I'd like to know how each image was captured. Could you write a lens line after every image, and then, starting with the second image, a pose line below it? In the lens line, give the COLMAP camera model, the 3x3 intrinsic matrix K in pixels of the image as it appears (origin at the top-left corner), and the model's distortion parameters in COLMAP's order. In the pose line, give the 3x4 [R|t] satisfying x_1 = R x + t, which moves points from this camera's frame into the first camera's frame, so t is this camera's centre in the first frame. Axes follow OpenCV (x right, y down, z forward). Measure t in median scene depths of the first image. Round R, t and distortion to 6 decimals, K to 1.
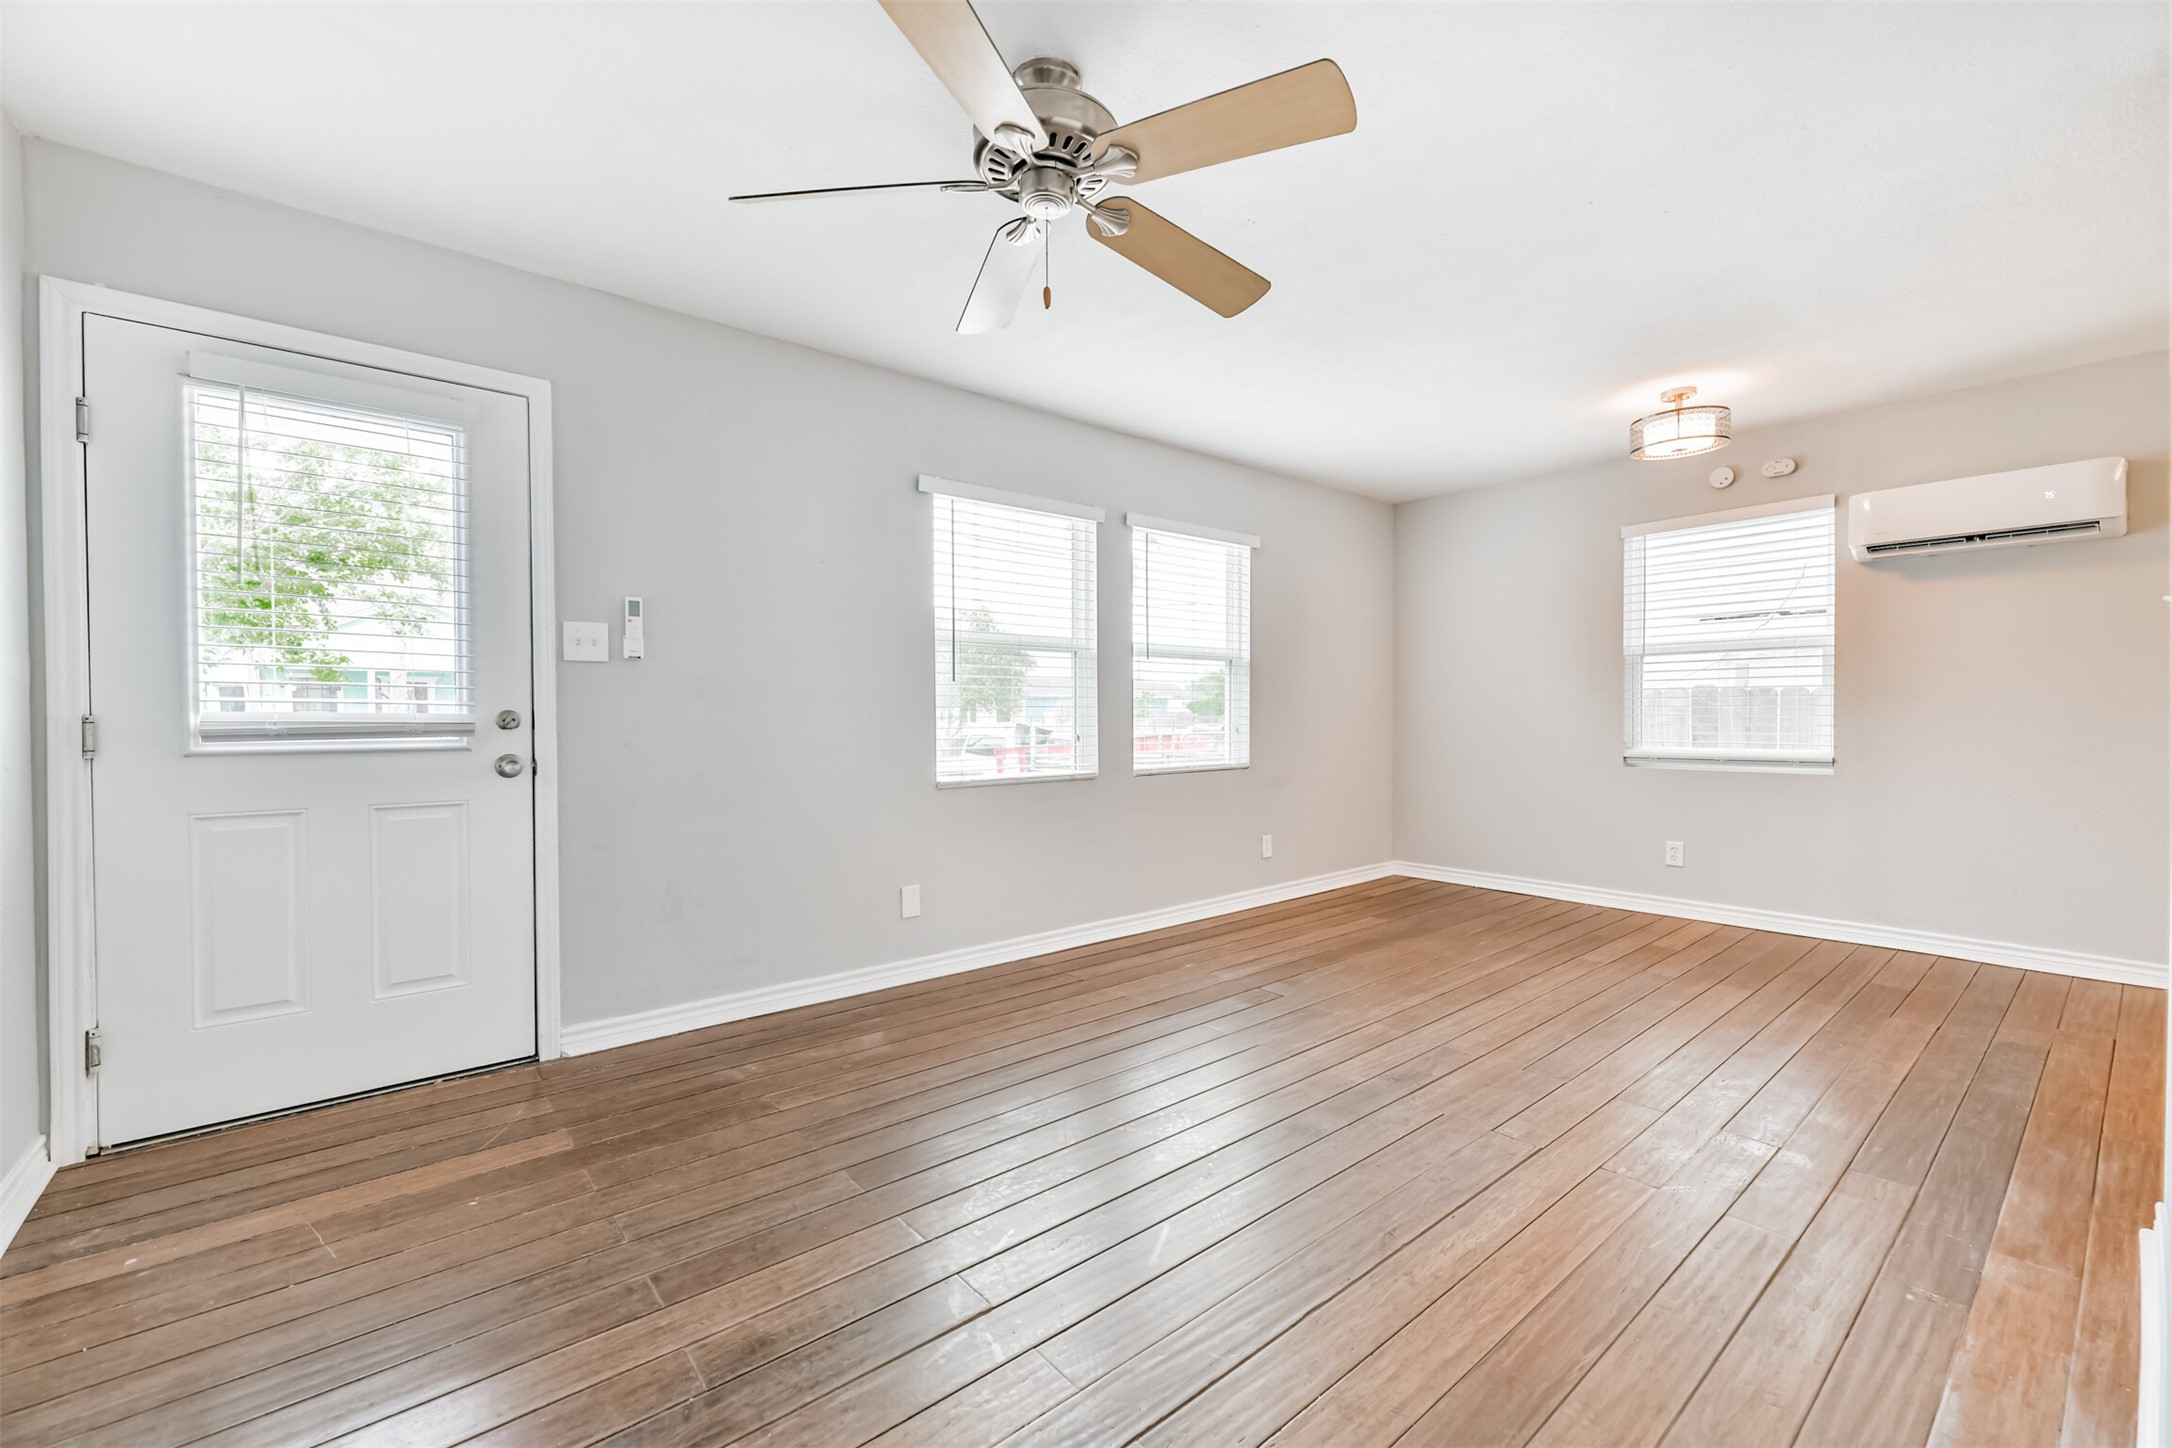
lens RADIAL K [[902.1, 0, 1088.7], [0, 902.1, 720.4], [0, 0, 1]] dist [0.020811, -0.006331]
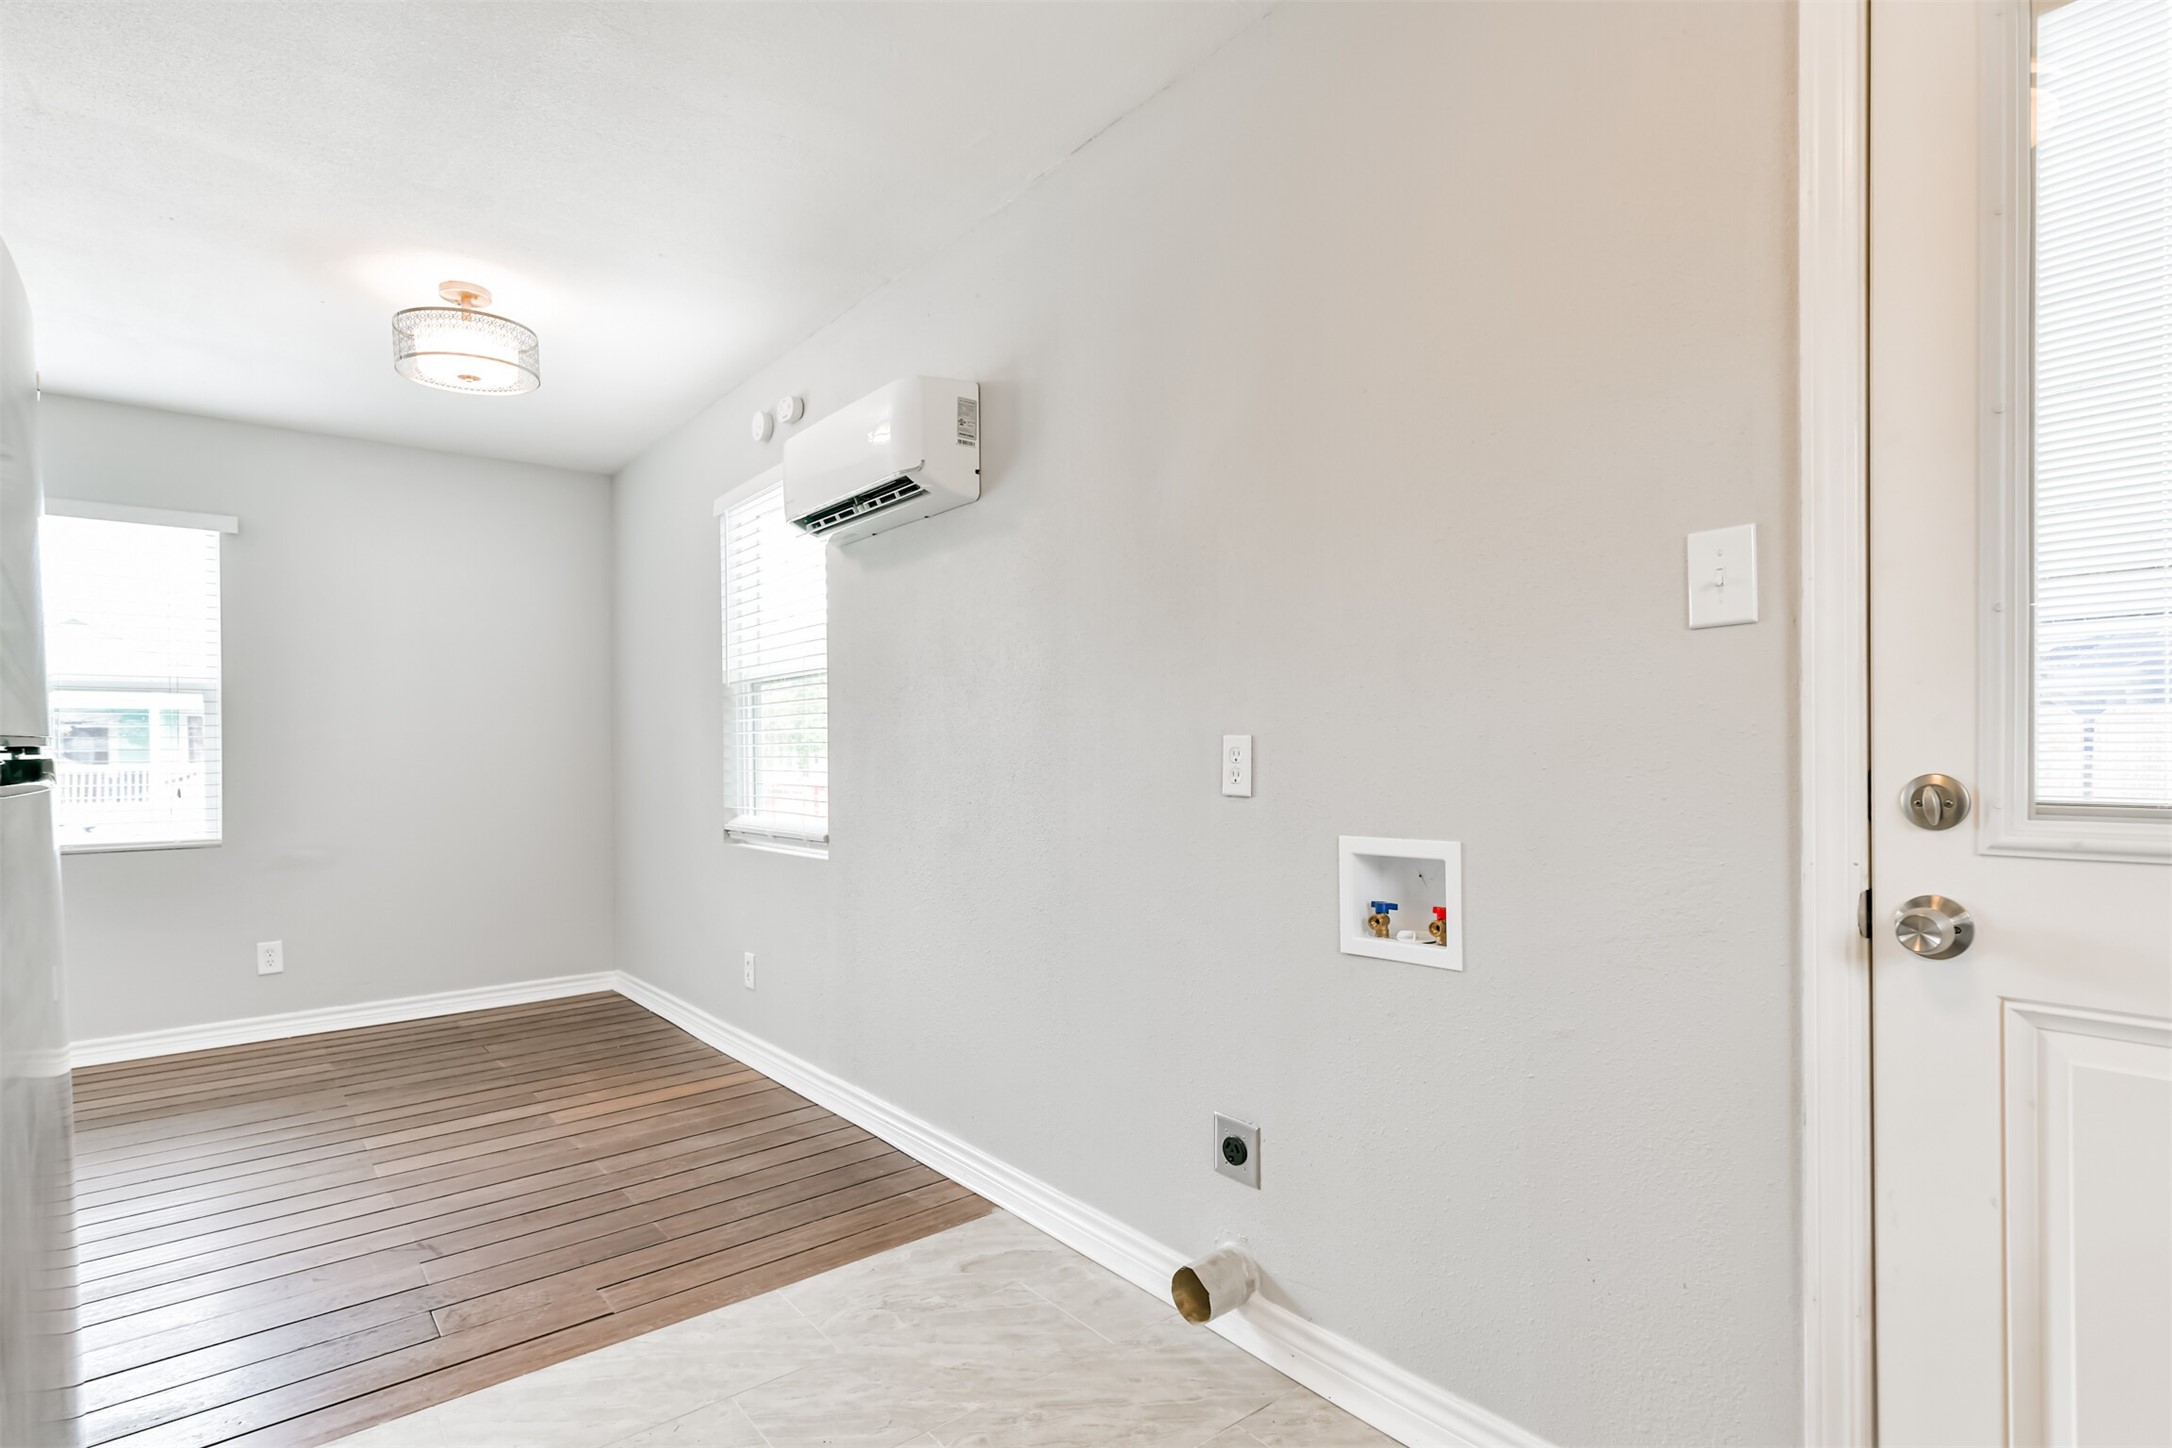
lens RADIAL K [[1062.9, 0, 1089.6], [0, 1062.9, 757.4], [0, 0, 1]] dist [0.017594, 0.000251]
pose [[0.999953, -0.001349, -0.009572, 1.025926], [0.001279, 0.999973, -0.007284, -0.010778], [0.009581, 0.007271, 0.999928, 0.209132]]
